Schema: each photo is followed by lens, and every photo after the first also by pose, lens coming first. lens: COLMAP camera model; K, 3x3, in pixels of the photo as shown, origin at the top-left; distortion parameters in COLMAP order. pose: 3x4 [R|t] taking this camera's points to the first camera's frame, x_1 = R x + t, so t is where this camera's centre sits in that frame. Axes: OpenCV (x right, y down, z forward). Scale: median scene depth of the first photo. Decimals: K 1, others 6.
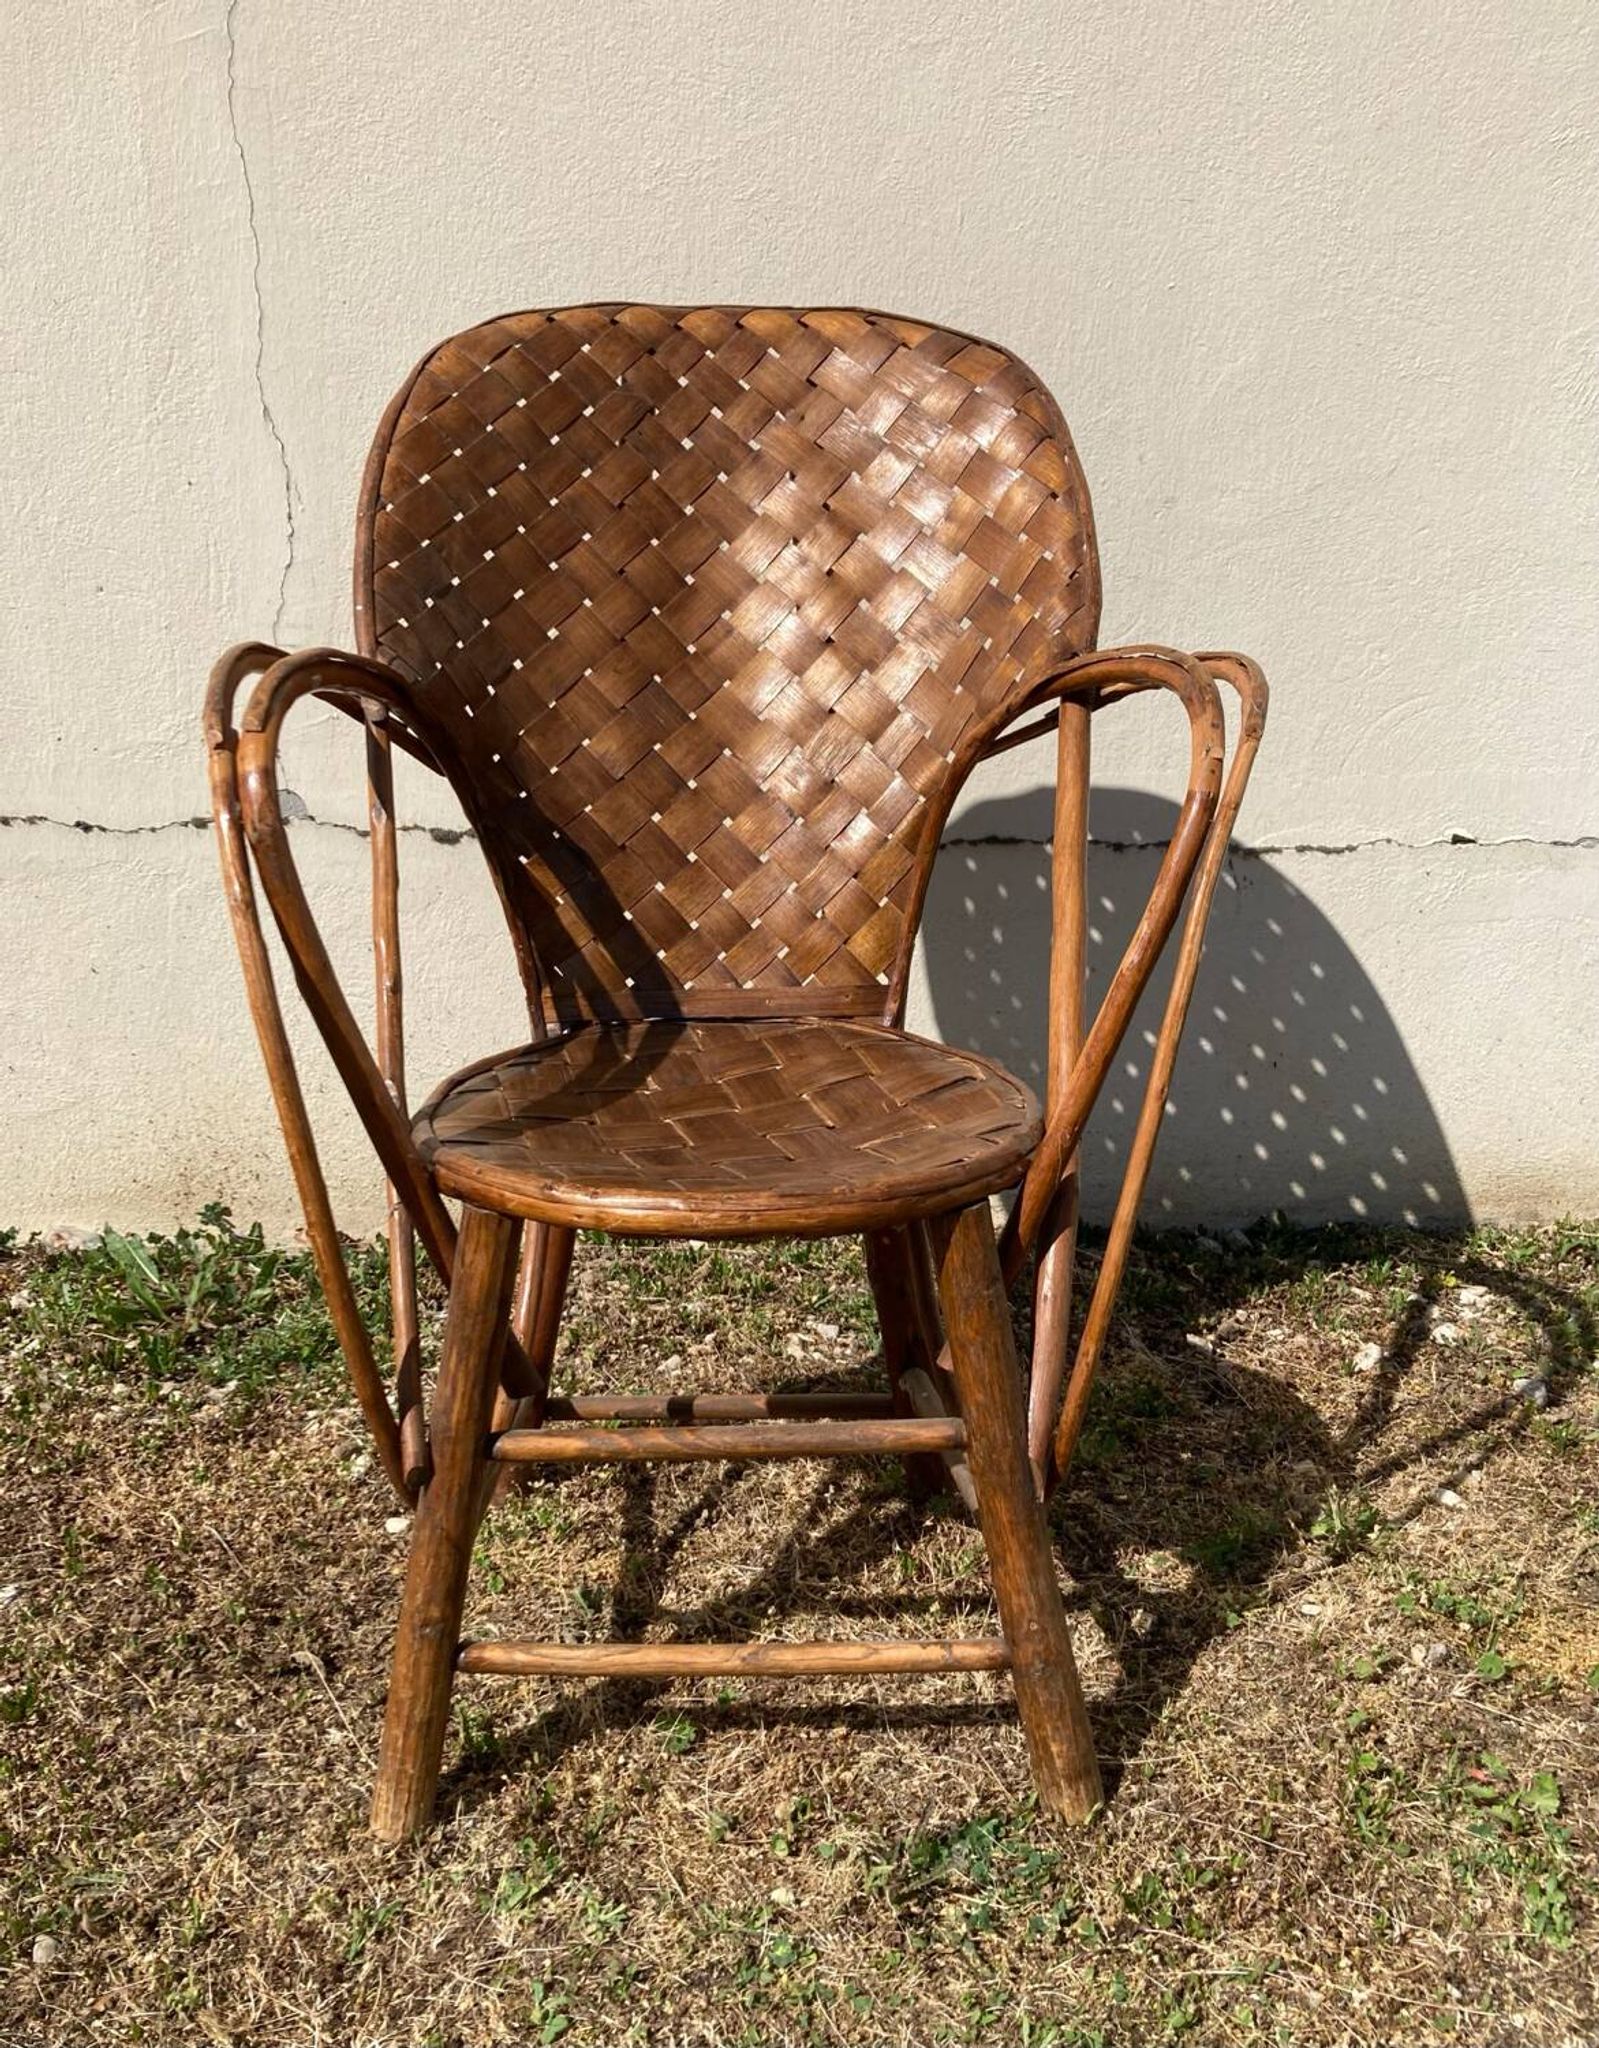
lens RADIAL K [[1771.3, 0, 816.7], [0, 1771.3, 1043.2], [0, 0, 1]] dist [0.018303, 0.025886]
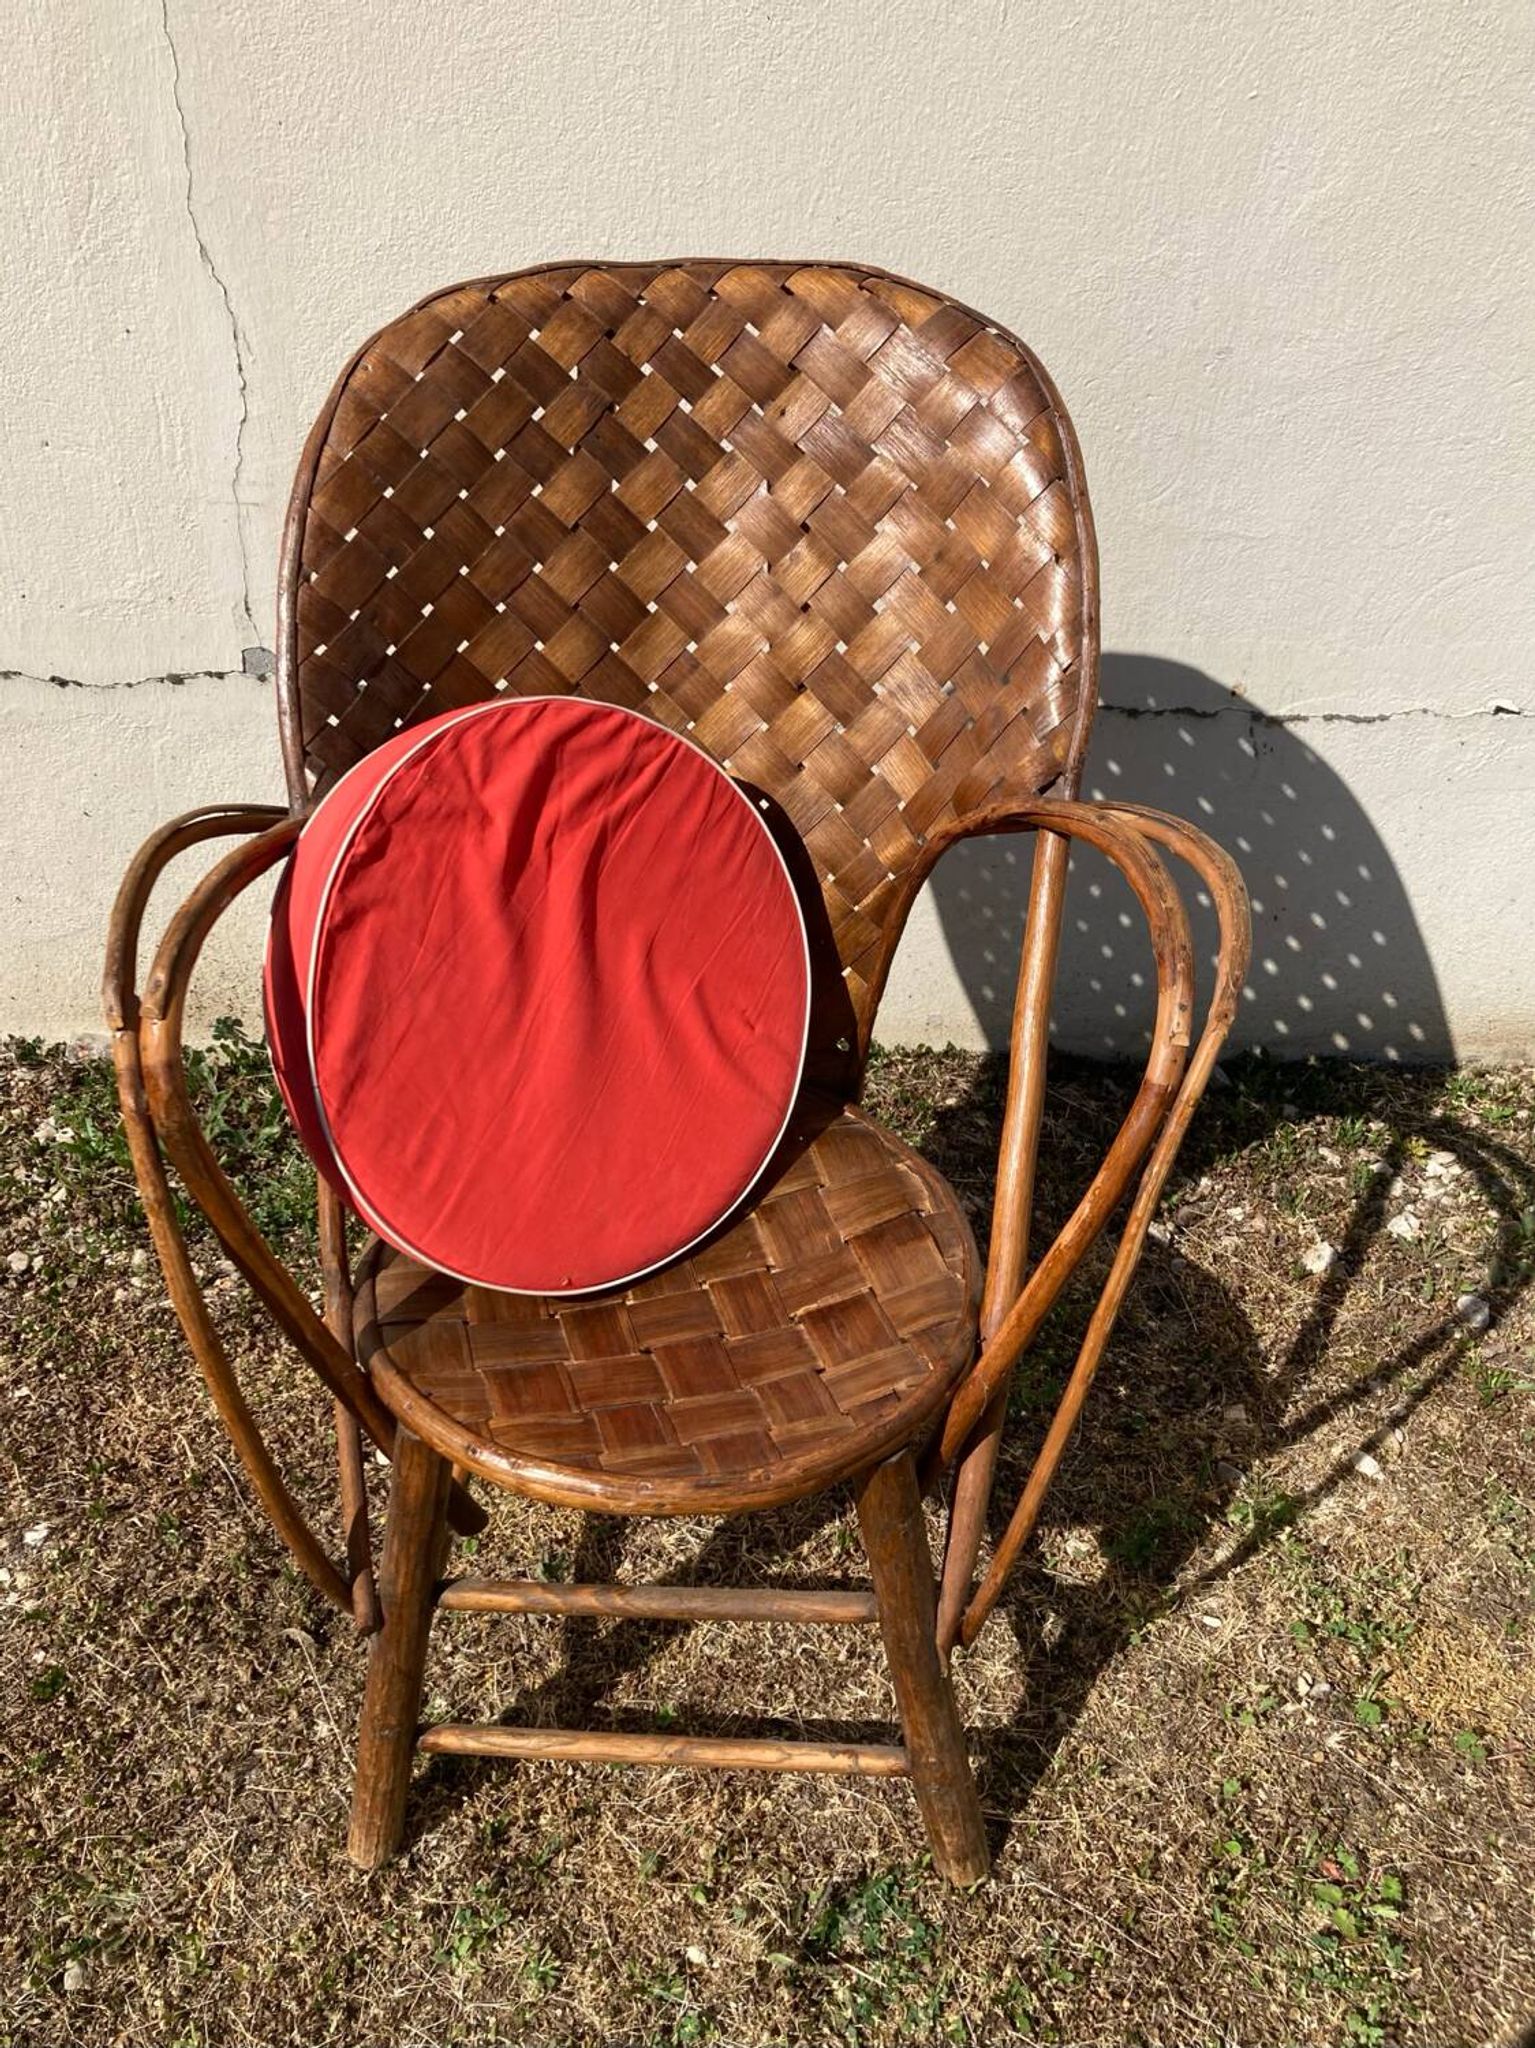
lens RADIAL K [[1716.1, 0, 767.4], [0, 1716.1, 974.6], [0, 0, 1]] dist [0.020488, 0.030233]
pose [[0.997481, 0.045088, -0.054755, 0.046237], [-0.025514, 0.948370, 0.316139, -0.374430], [0.066182, -0.313946, 0.947131, 0.107918]]
